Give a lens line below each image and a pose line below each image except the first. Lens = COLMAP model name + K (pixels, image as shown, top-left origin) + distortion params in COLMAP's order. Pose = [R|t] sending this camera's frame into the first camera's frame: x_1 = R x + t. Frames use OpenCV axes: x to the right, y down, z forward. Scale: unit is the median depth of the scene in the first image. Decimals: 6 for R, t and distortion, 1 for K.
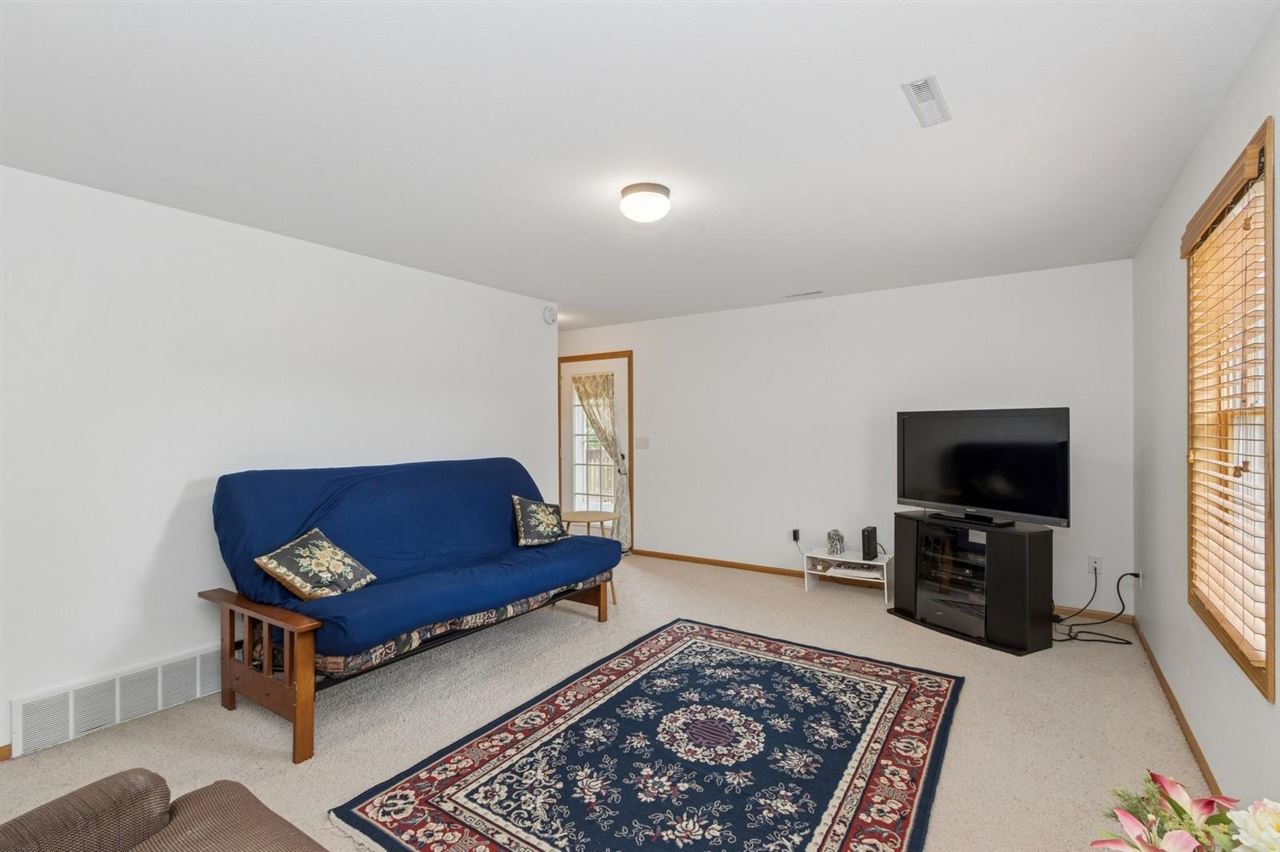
lens RADIAL K [[595.5, 0, 634.4], [0, 595.5, 428.8], [0, 0, 1]] dist [0.004039, -0.000100]
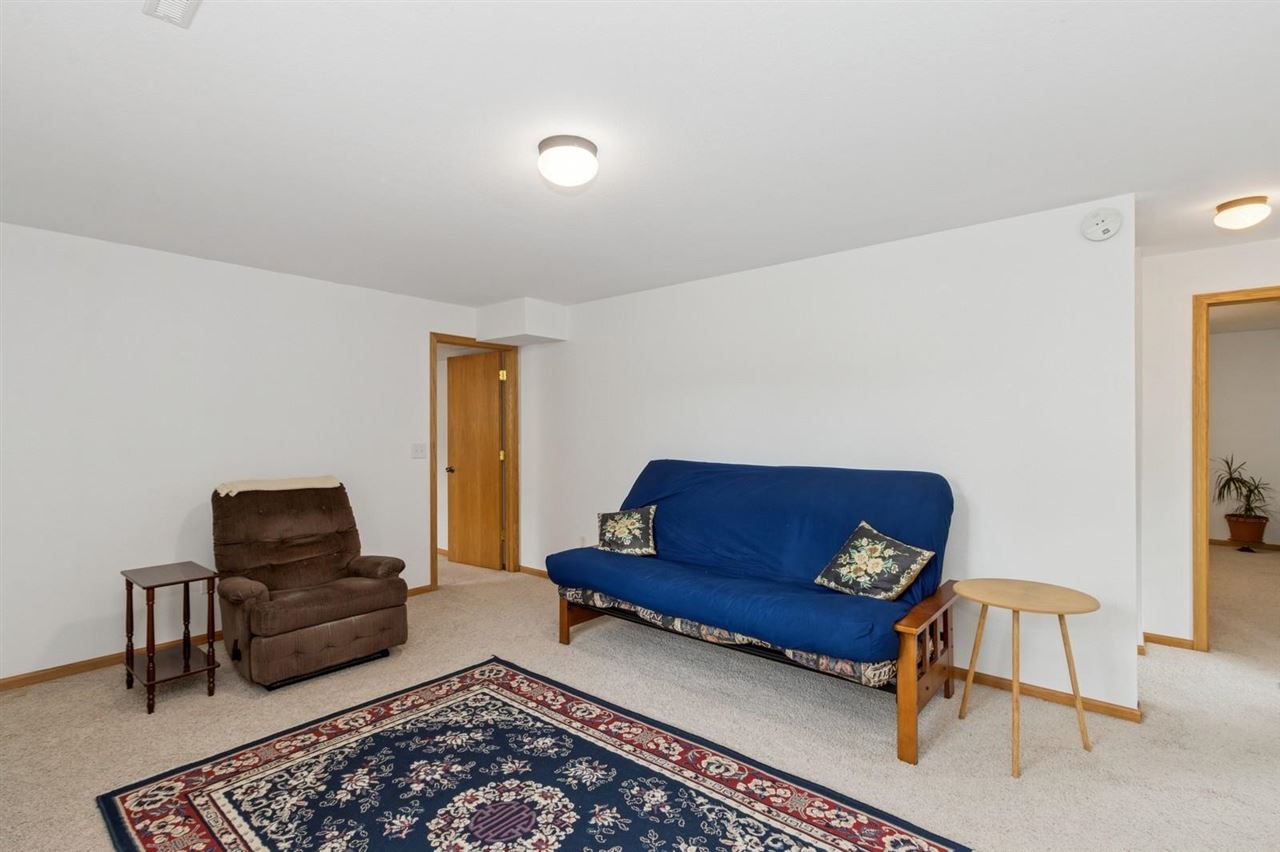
lens RADIAL K [[595.5, 0, 634.4], [0, 595.5, 428.8], [0, 0, 1]] dist [0.004039, -0.000100]
pose [[-0.117176, 0.007762, -0.993081, 0.832301], [-0.001969, 0.999966, 0.008048, -0.012700], [0.993109, 0.002899, -0.117157, 1.187923]]
